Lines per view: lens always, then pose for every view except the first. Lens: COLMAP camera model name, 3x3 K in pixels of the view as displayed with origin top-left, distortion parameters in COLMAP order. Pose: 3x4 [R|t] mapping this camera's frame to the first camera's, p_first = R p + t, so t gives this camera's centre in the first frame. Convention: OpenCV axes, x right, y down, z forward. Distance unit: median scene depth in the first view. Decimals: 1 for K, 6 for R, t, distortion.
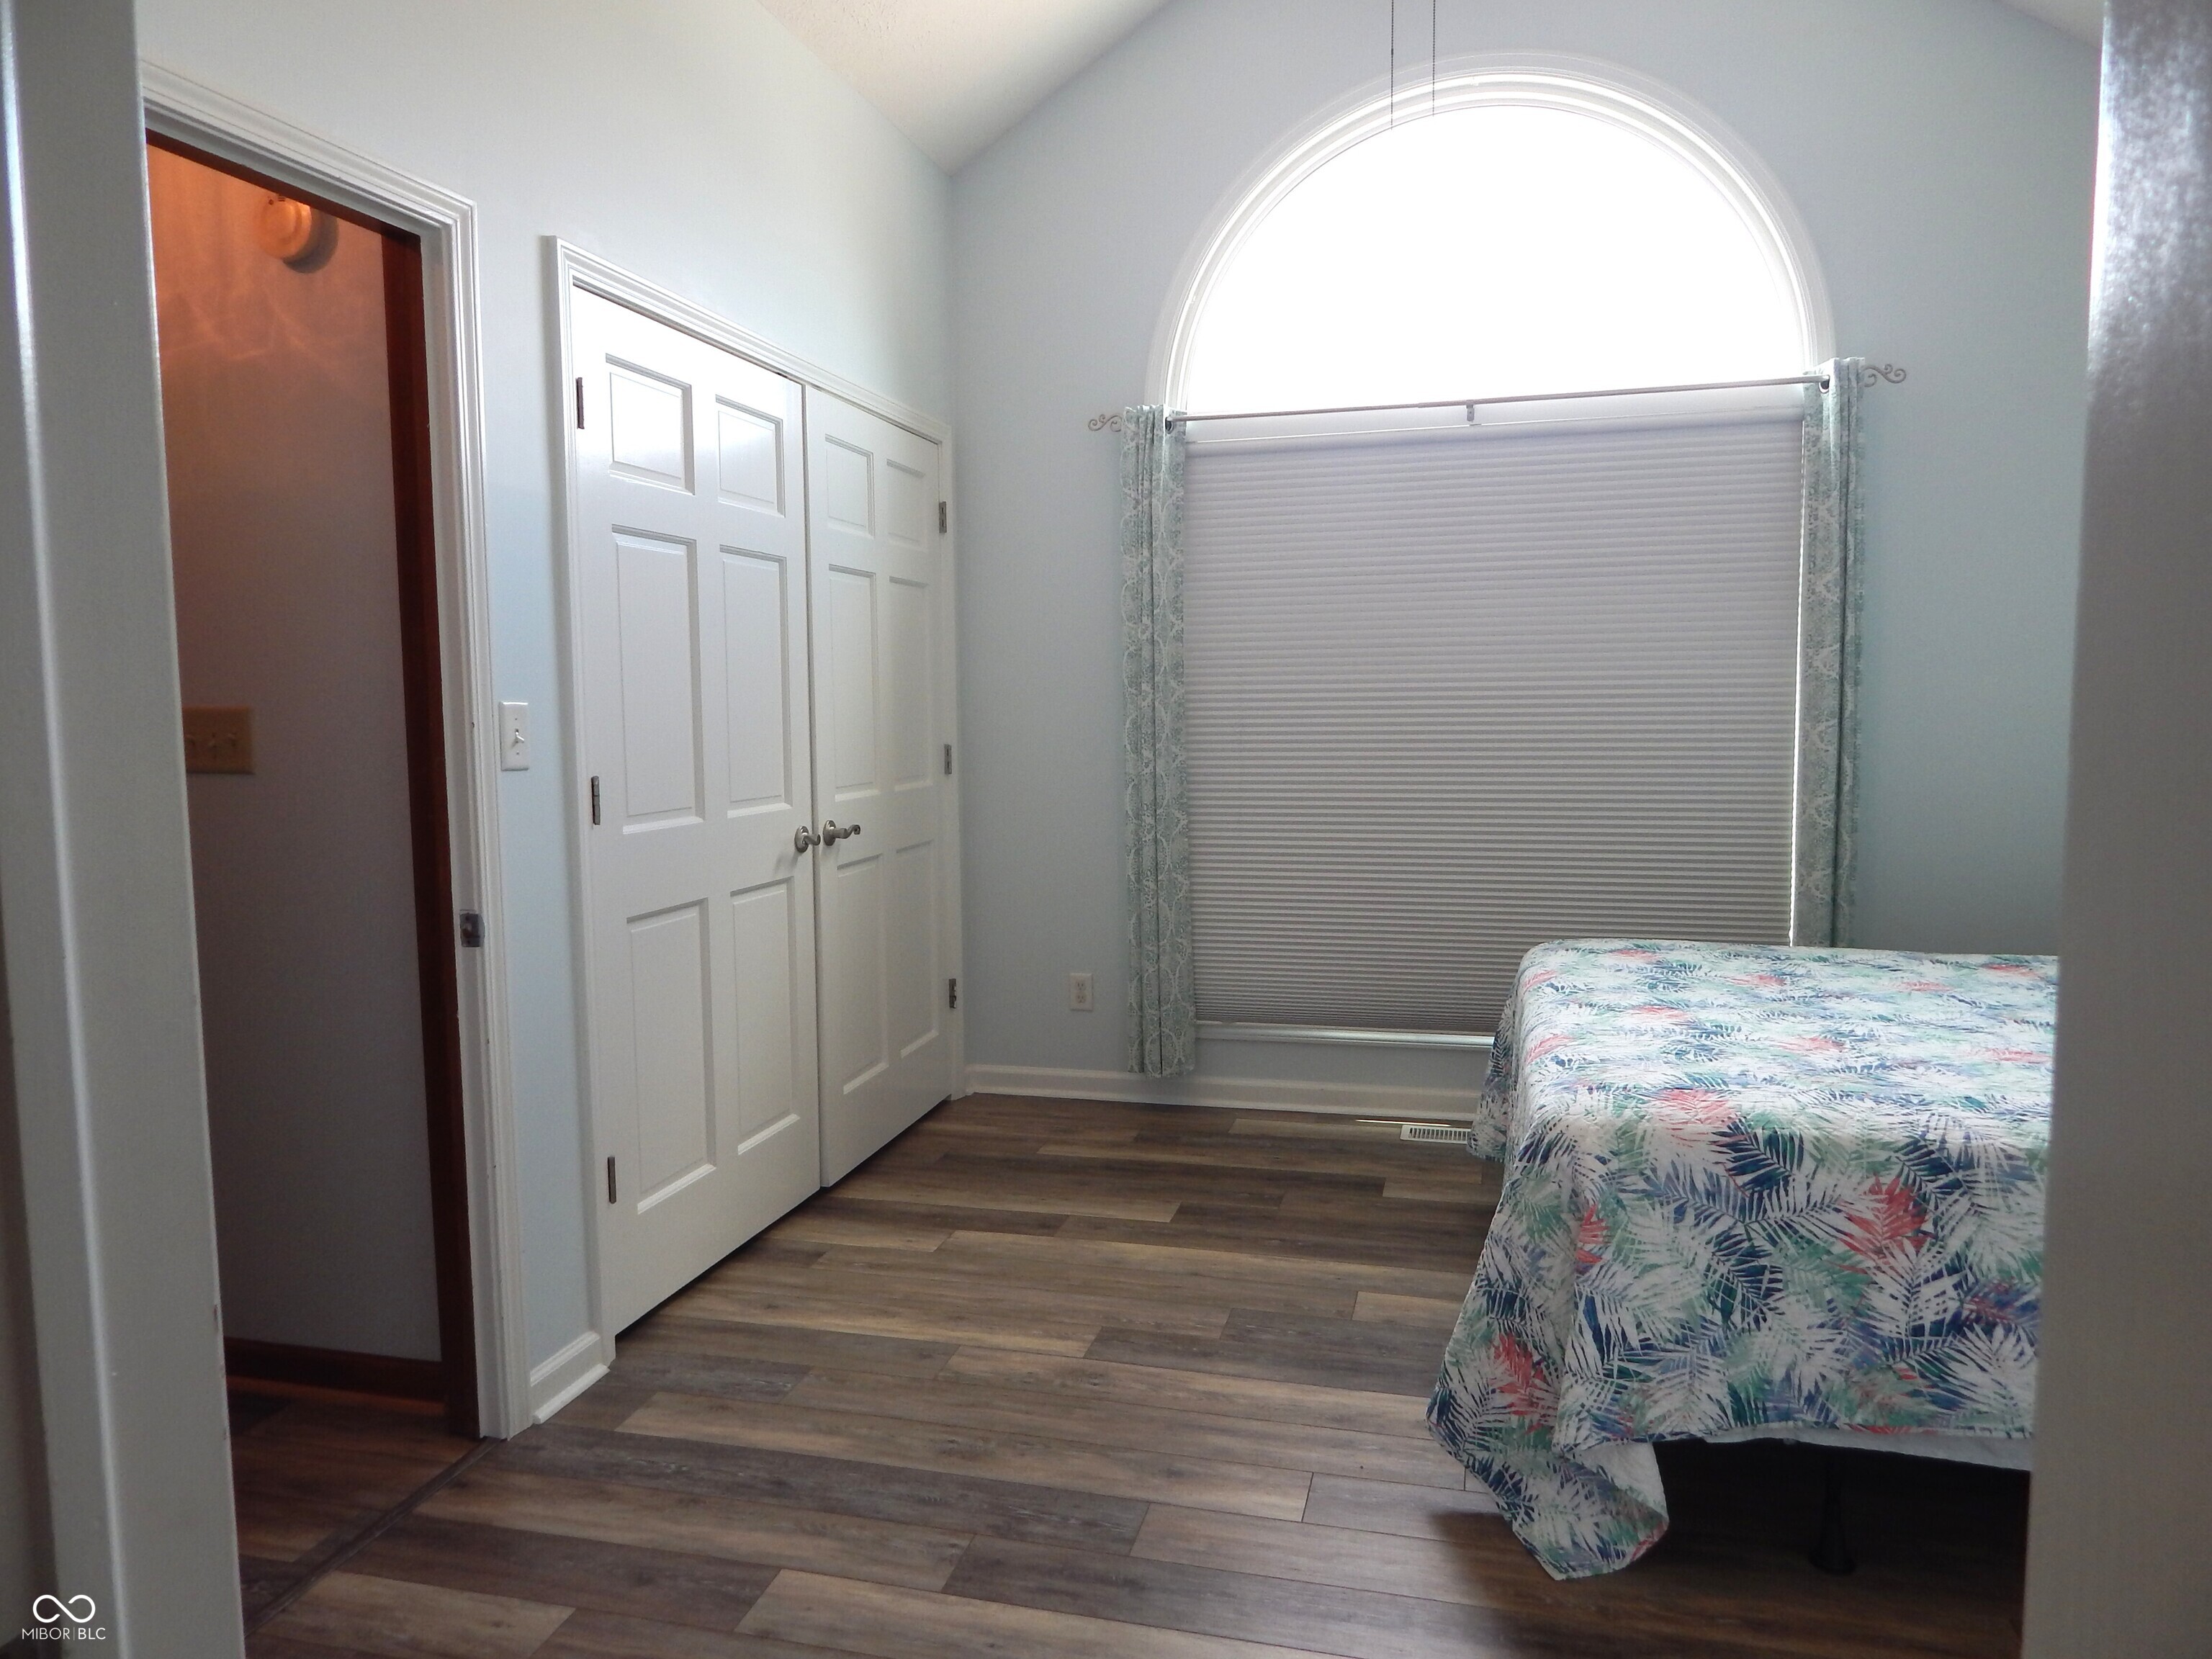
lens RADIAL K [[1469.4, 0, 1106.0], [0, 1469.4, 829.5], [0, 0, 1]] dist [0.000080, 0.000163]
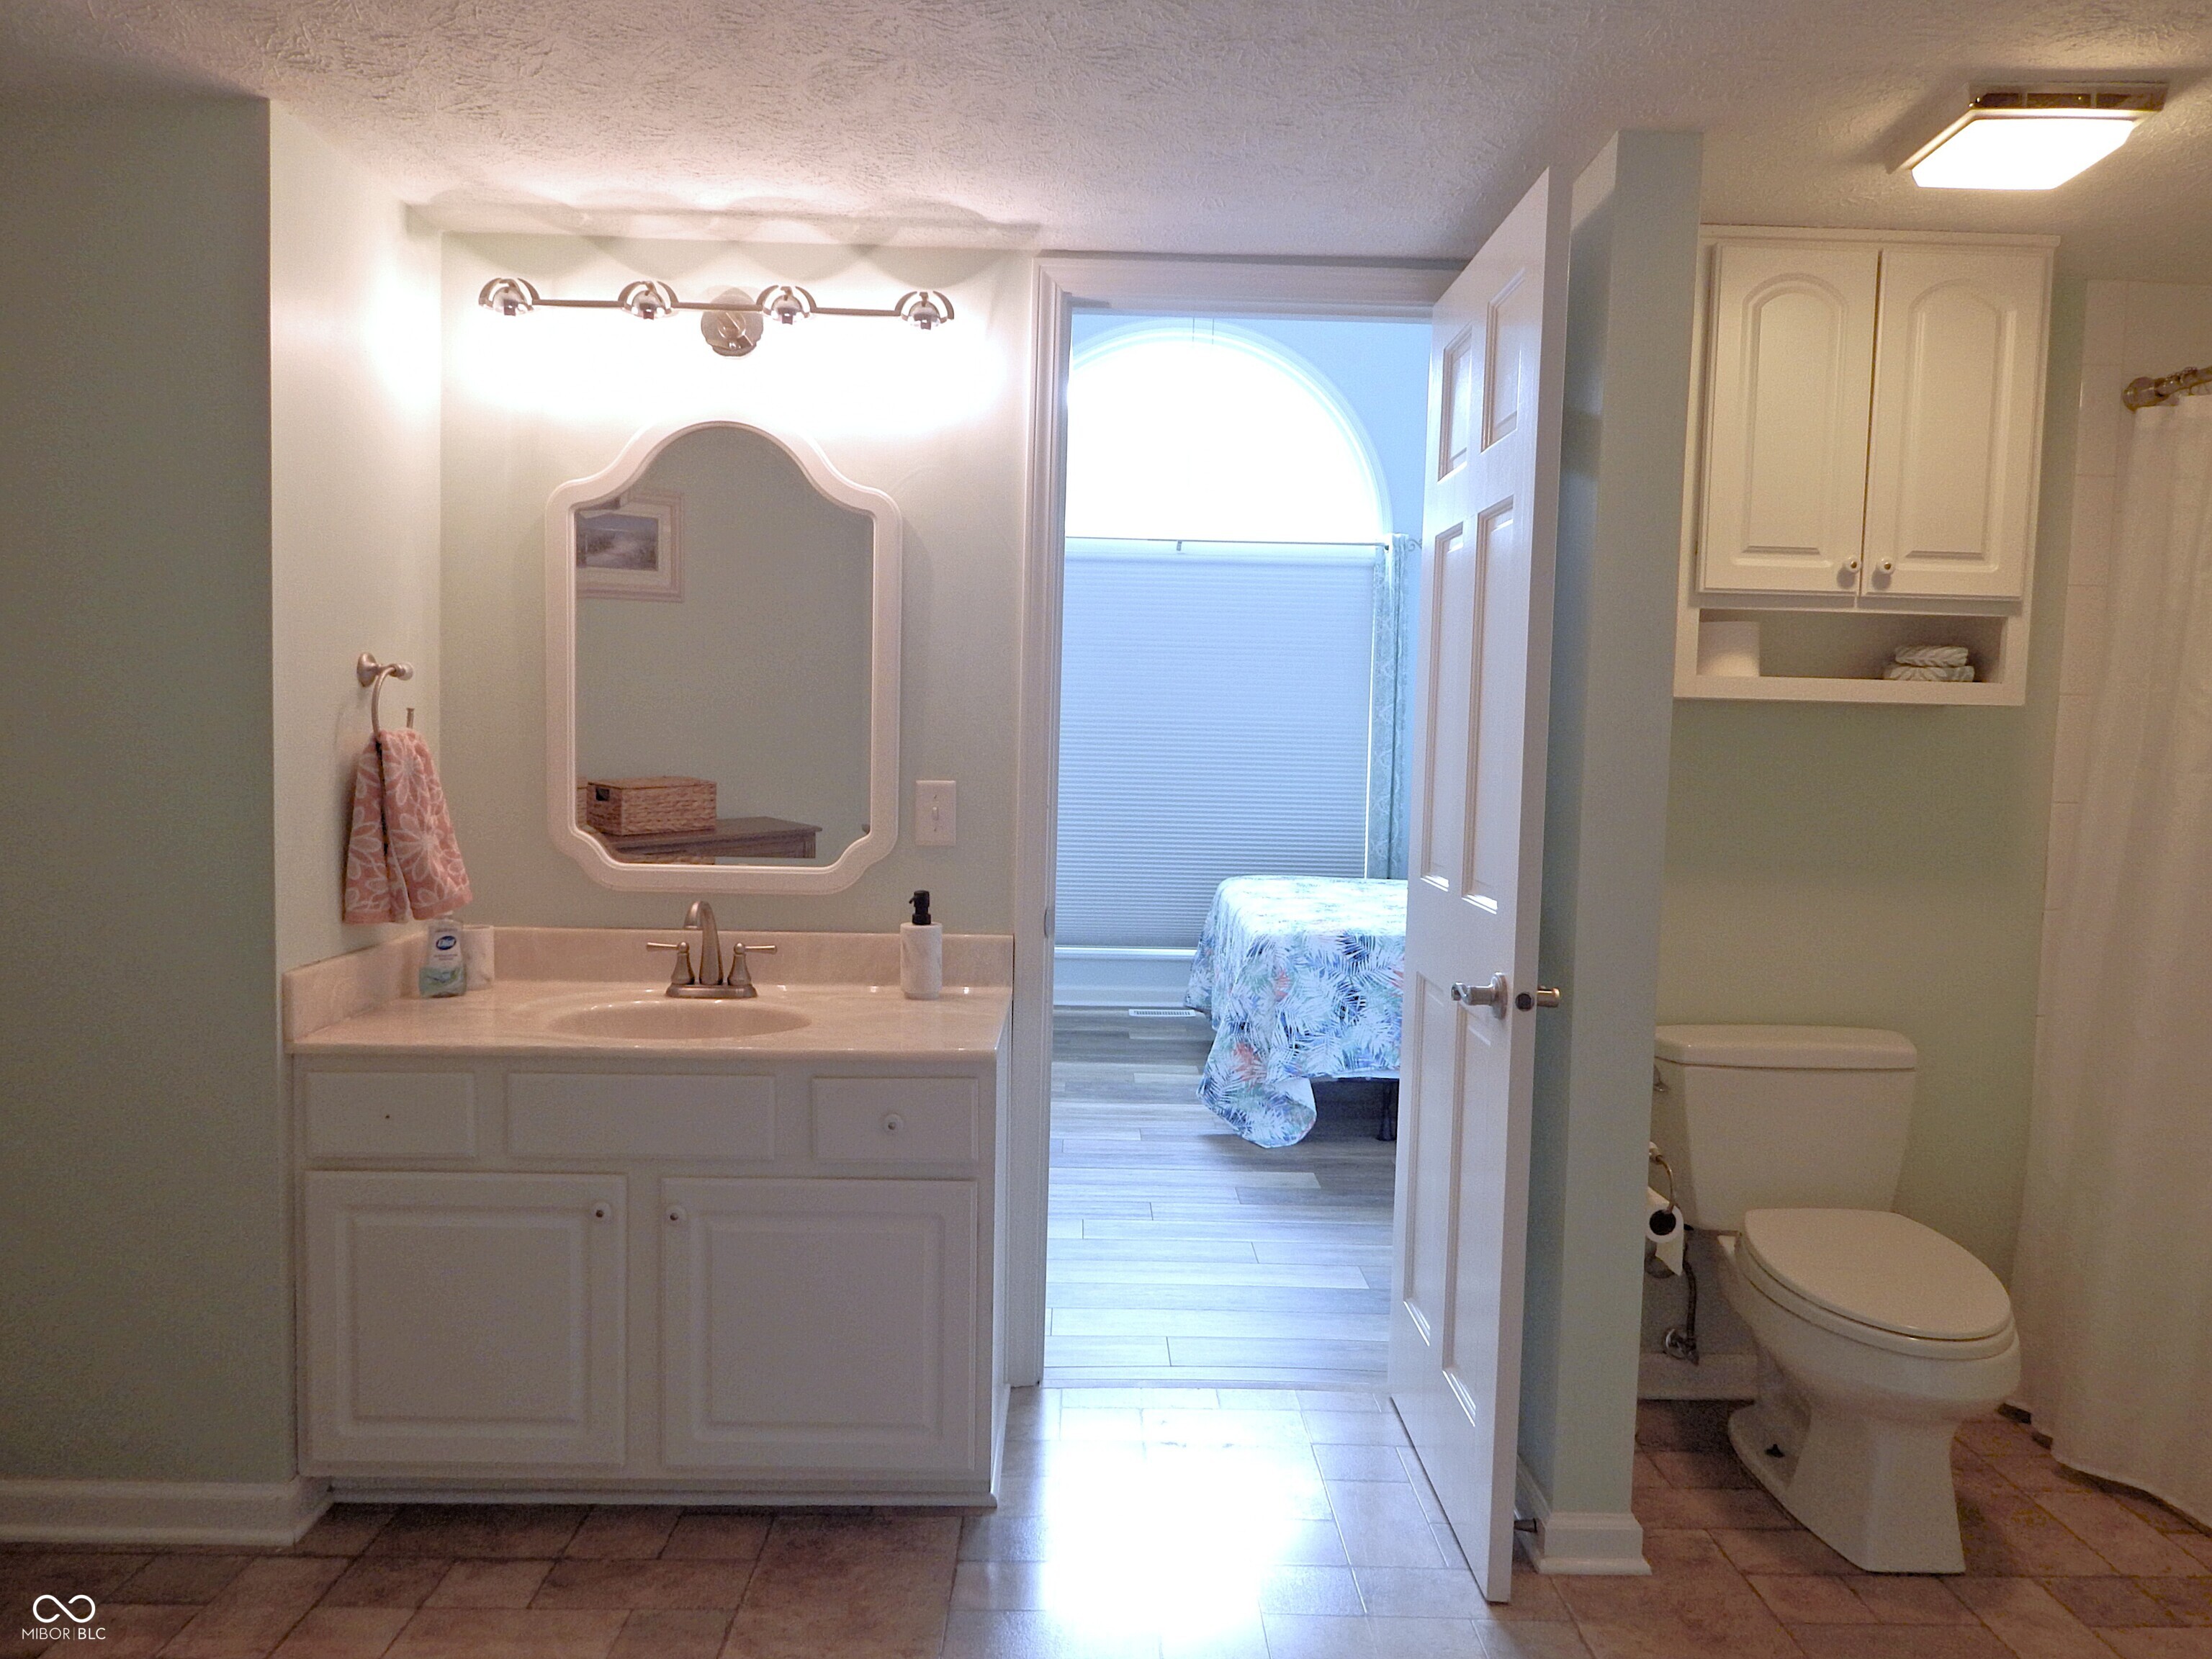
lens RADIAL K [[1502.8, 0, 1106.0], [0, 1502.8, 829.5], [0, 0, 1]] dist [-0.003708, -0.013033]
pose [[0.962949, 0.017180, 0.269136, -0.495538], [-0.011869, 0.999702, -0.021349, 0.101798], [-0.269422, 0.017364, 0.962866, -1.006342]]
